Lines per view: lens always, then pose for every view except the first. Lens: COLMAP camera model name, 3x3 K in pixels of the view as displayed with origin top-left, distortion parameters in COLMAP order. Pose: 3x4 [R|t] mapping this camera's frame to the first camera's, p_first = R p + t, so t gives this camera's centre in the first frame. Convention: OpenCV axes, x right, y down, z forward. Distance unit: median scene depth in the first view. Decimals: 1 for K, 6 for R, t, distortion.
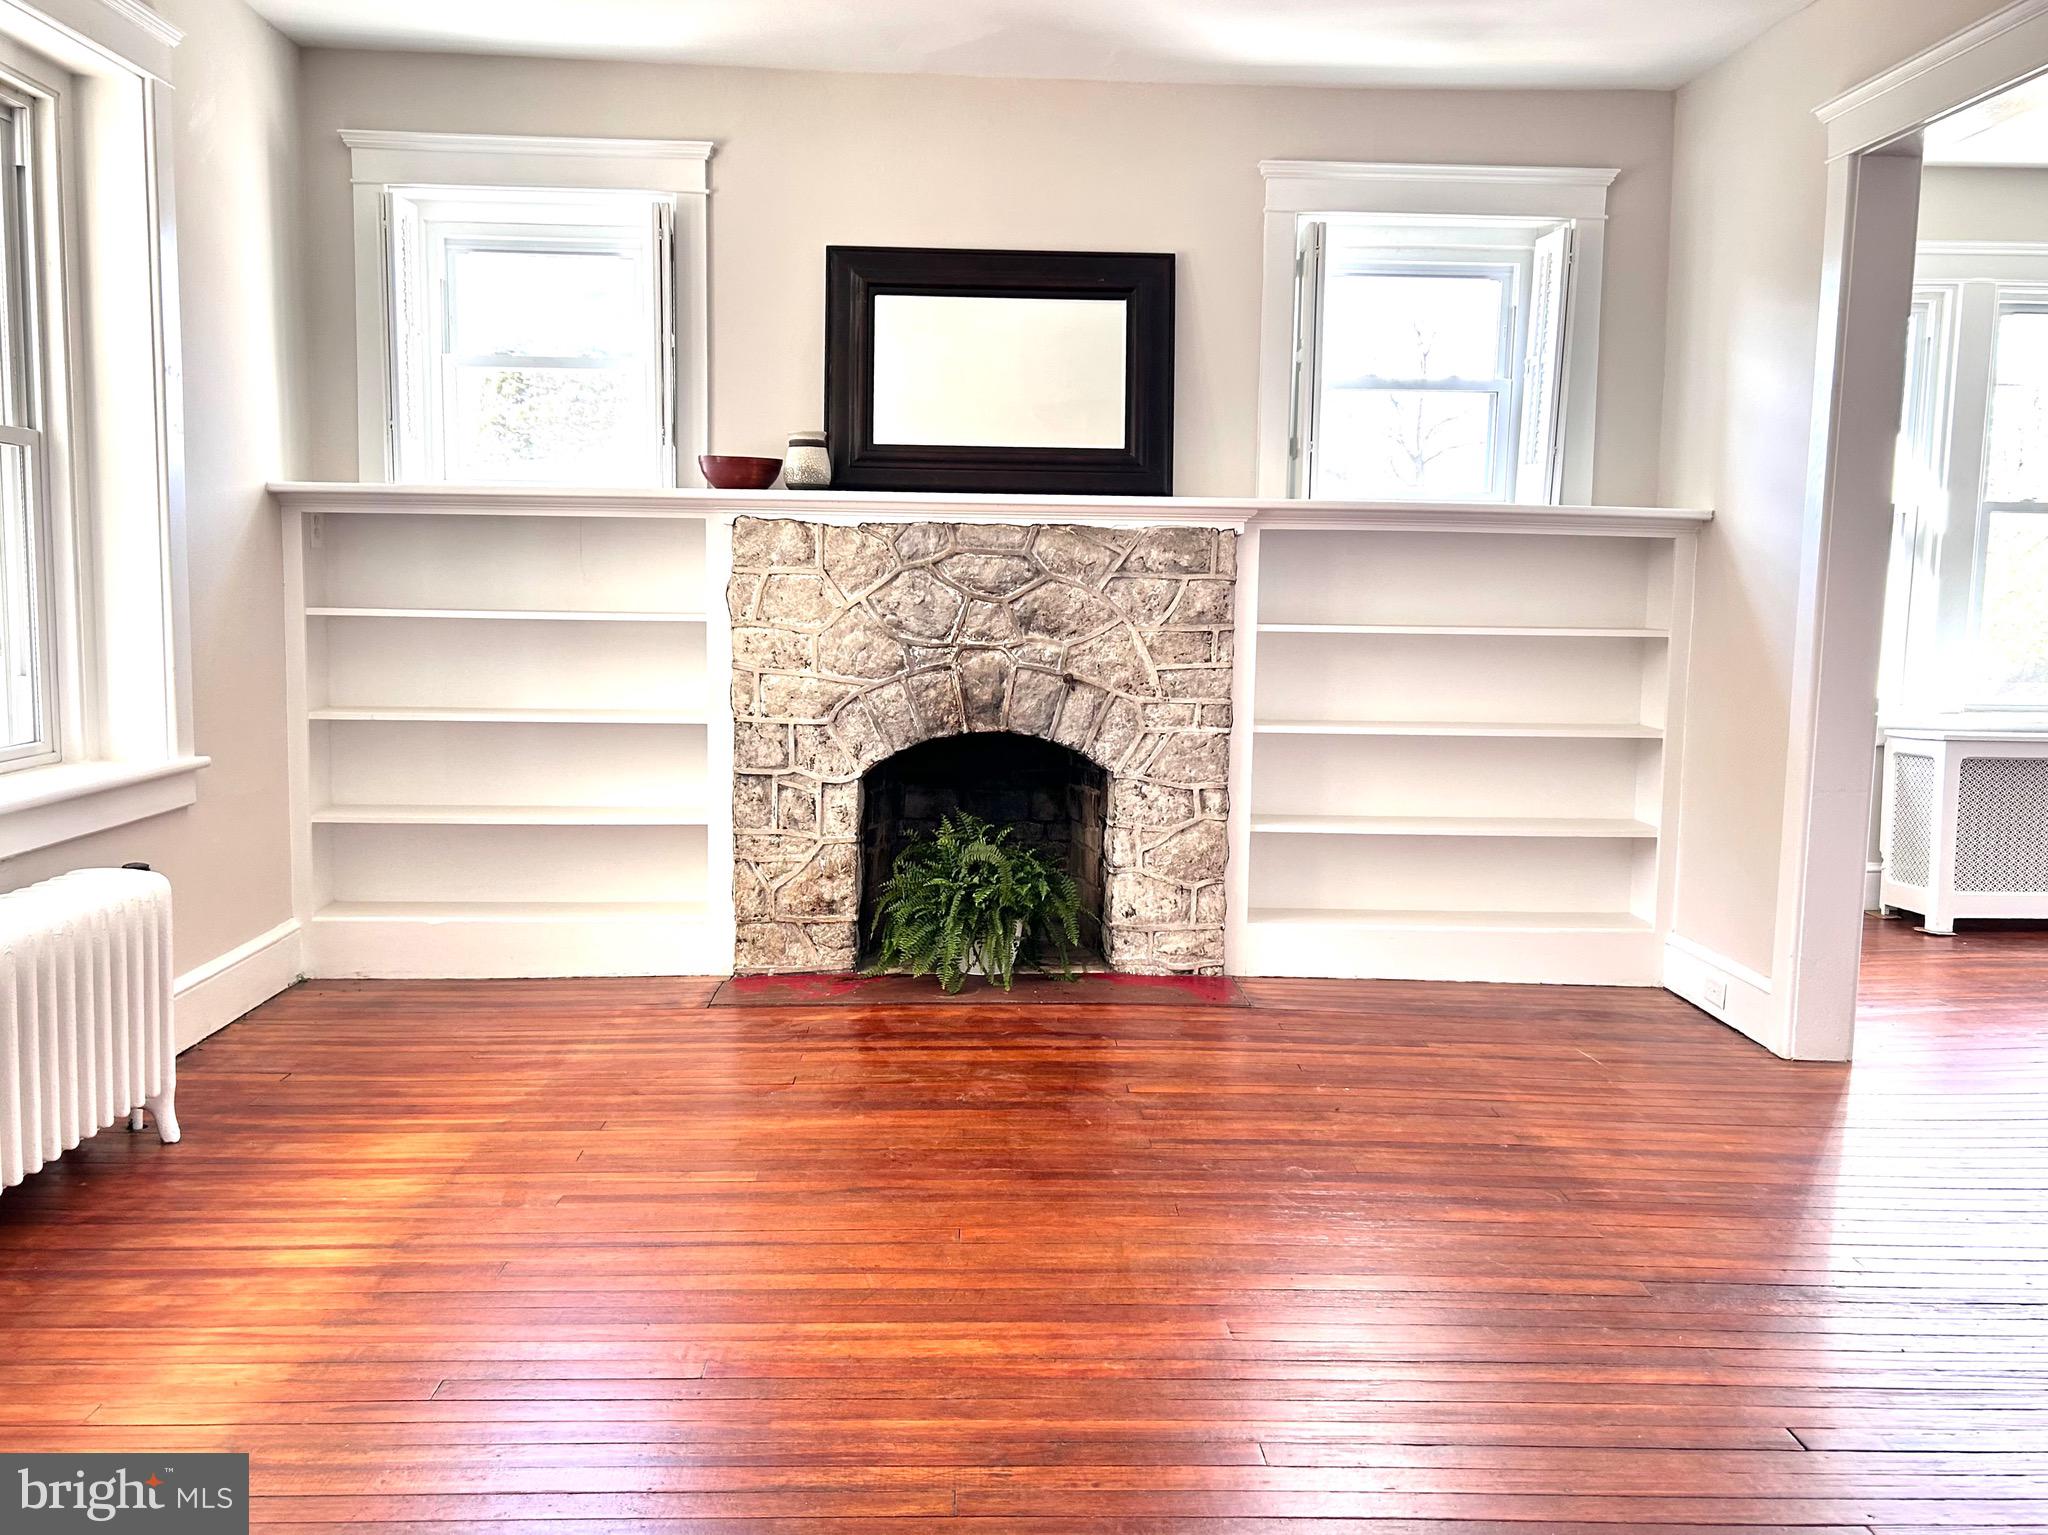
lens RADIAL K [[1666.7, 0, 1020.2], [0, 1666.7, 770.1], [0, 0, 1]] dist [0.094152, -0.124235]
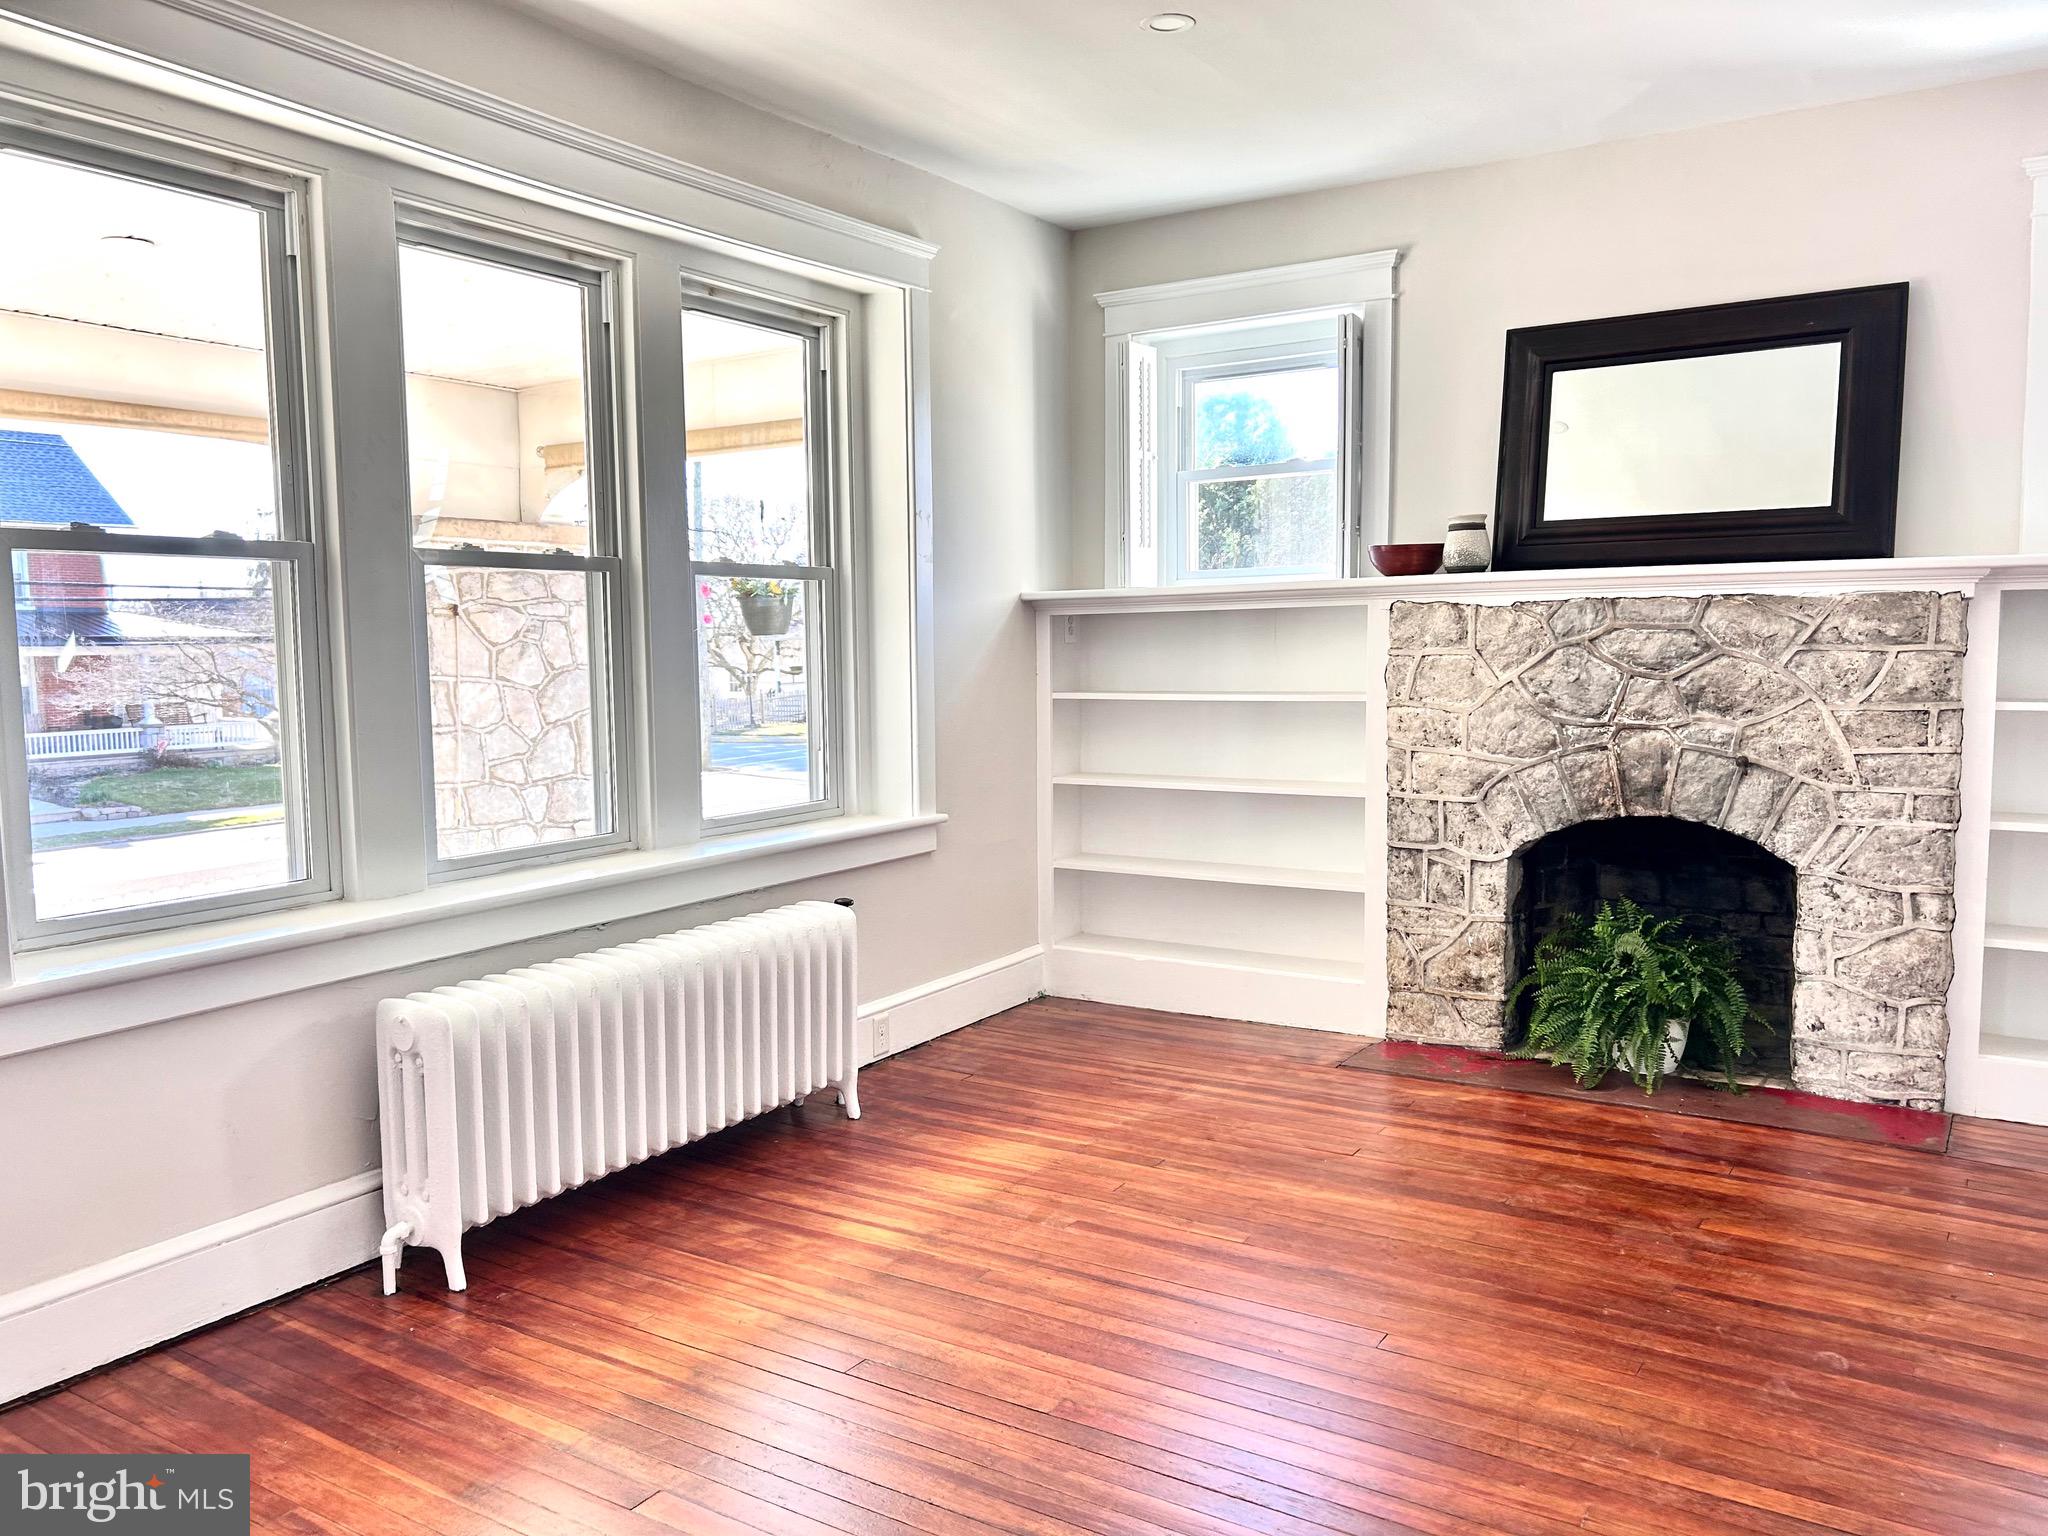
lens RADIAL K [[1535.4, 0, 1015.3], [0, 1535.4, 782.8], [0, 0, 1]] dist [0.056931, -0.062468]
pose [[0.821257, 0.028271, -0.569857, 0.186214], [-0.037975, 0.999265, -0.005155, -0.023836], [0.569293, 0.025874, 0.821728, 0.075287]]
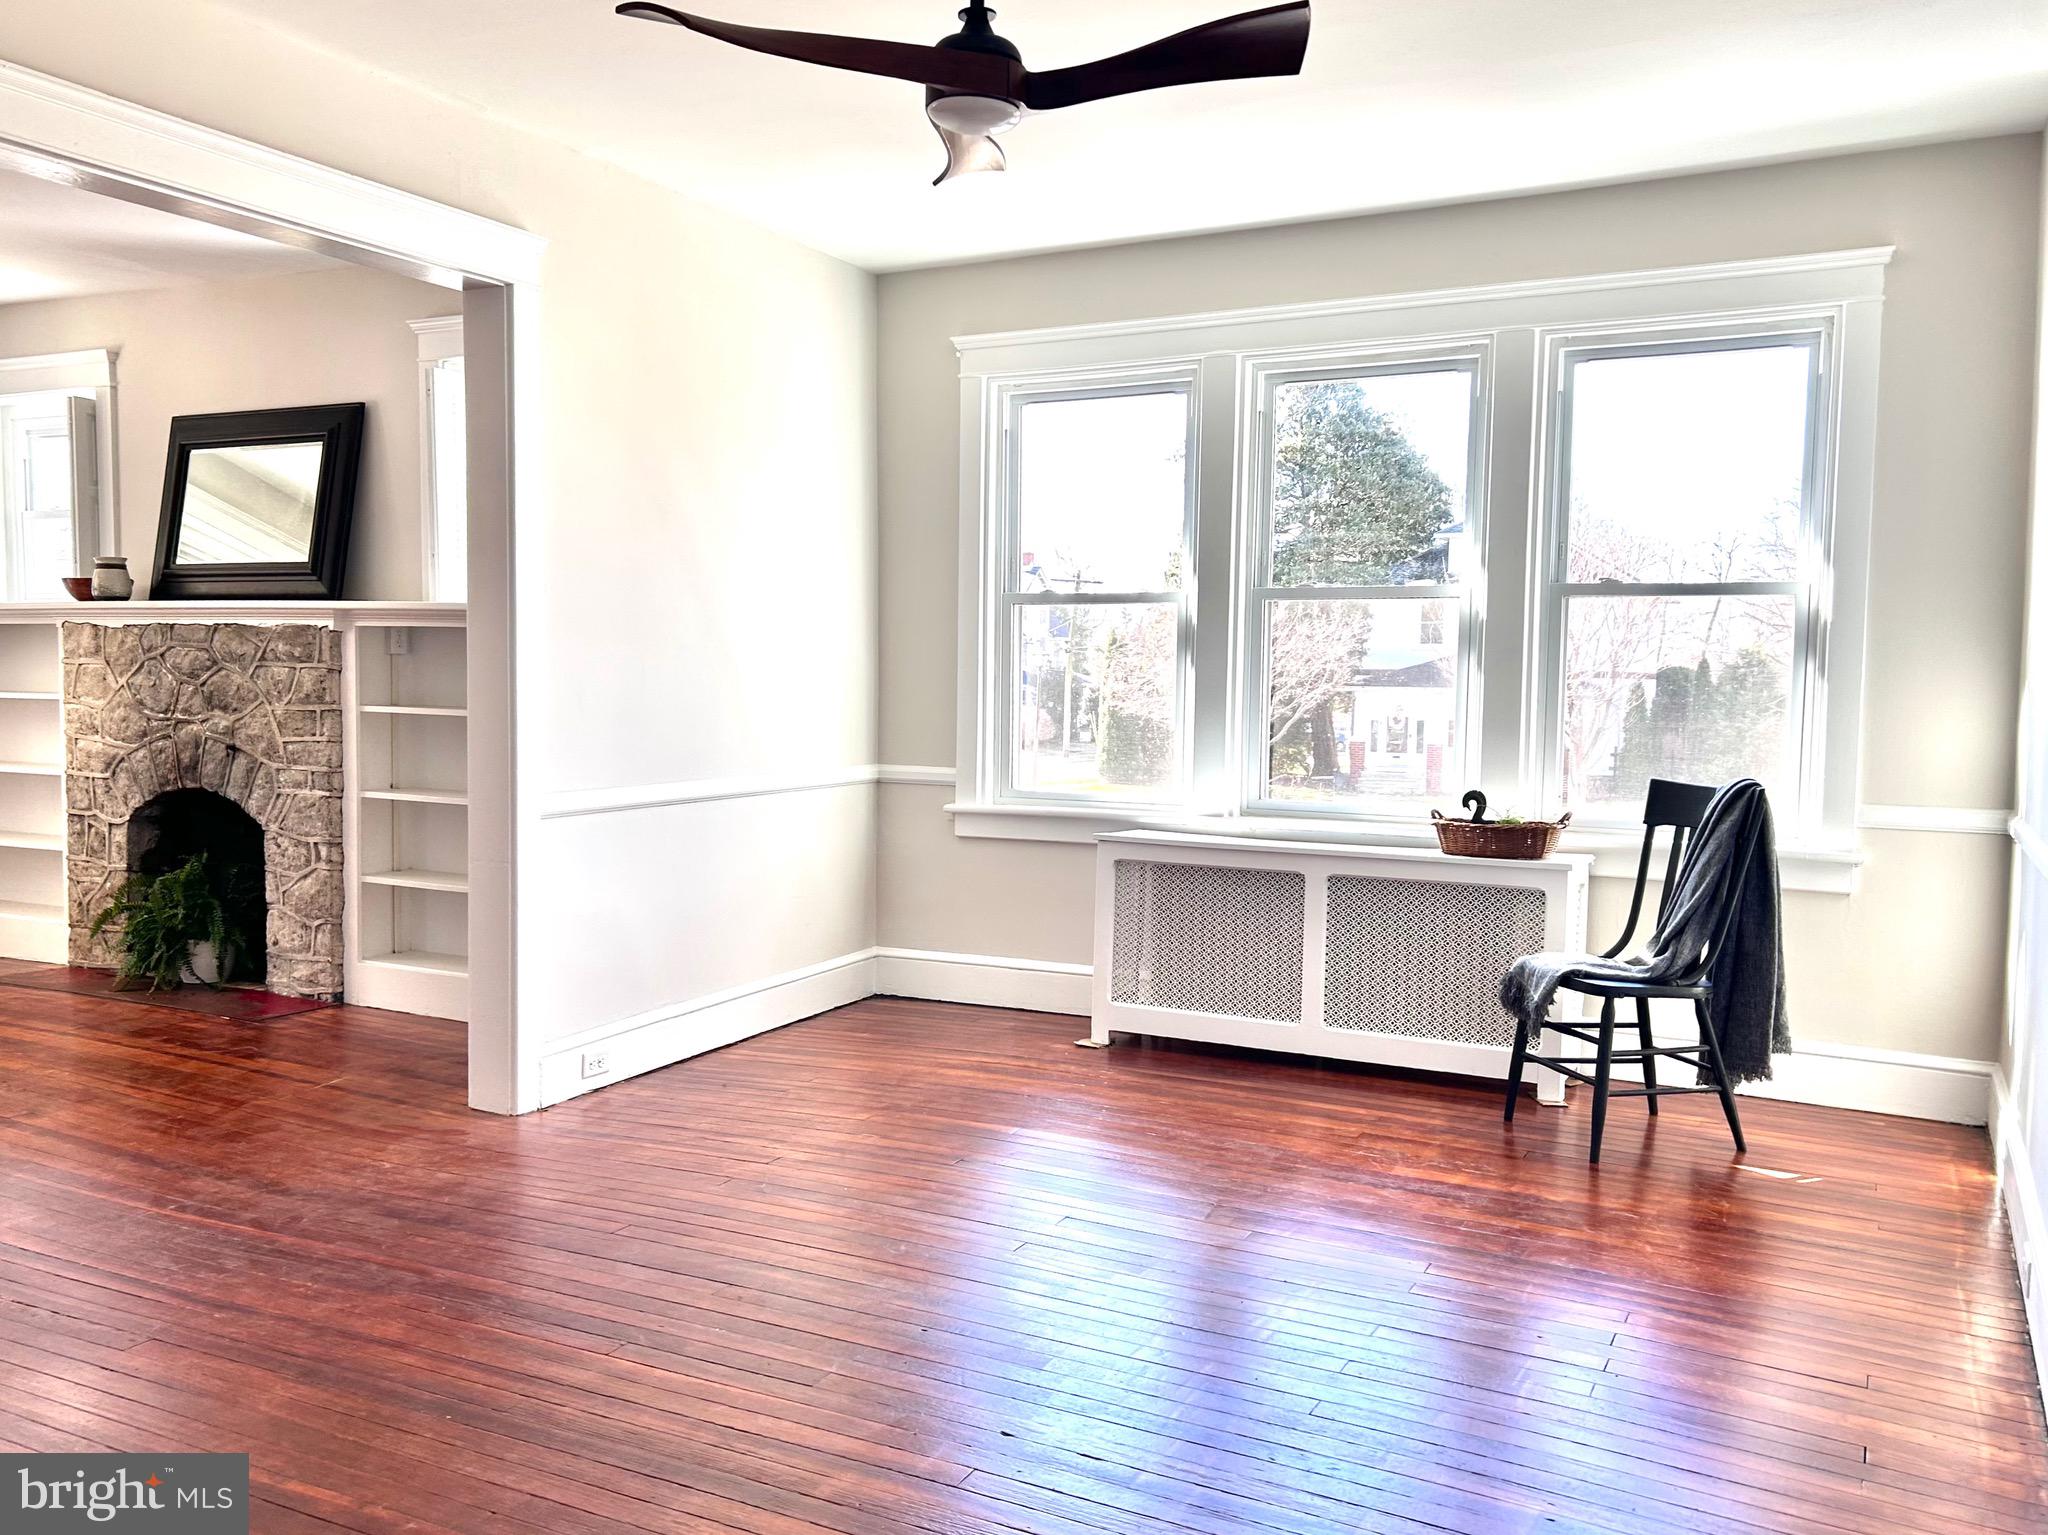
lens RADIAL K [[1666.7, 0, 1024.3], [0, 1666.7, 779.3], [0, 0, 1]] dist [0.094152, -0.124235]
pose [[0.872042, 0.029913, -0.488515, 1.154843], [-0.056893, 0.997559, -0.040476, -0.013699], [0.486112, 0.063090, 0.871616, 0.194002]]
